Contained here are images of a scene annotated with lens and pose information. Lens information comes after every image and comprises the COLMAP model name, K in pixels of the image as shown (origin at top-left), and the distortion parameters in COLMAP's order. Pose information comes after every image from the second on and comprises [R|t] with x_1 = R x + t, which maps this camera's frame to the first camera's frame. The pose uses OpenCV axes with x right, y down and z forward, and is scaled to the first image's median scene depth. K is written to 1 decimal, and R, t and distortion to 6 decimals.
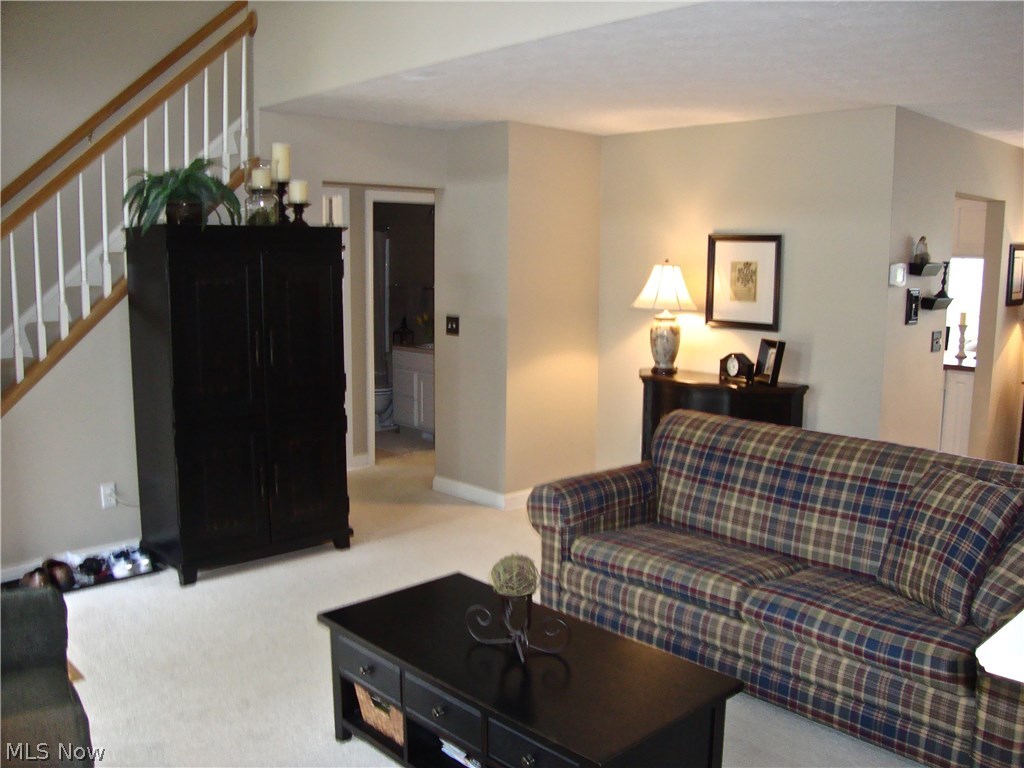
lens RADIAL K [[930.7, 0, 516.6], [0, 930.7, 383.5], [0, 0, 1]] dist [-0.190606, 0.138003]
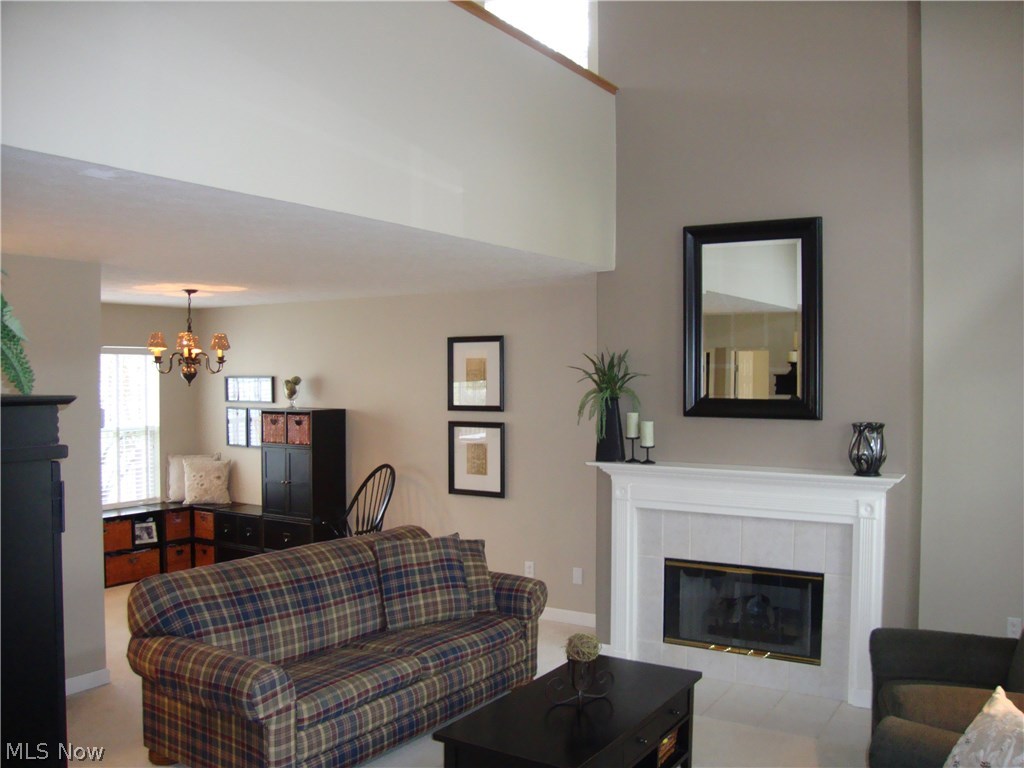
lens RADIAL K [[930.7, 0, 515.0], [0, 930.7, 377.6], [0, 0, 1]] dist [-0.190606, 0.138003]
pose [[-0.243101, -0.007528, 0.969972, -0.949912], [0.144757, 0.988491, 0.043952, -0.188215], [-0.959139, 0.151095, -0.239214, 1.009470]]
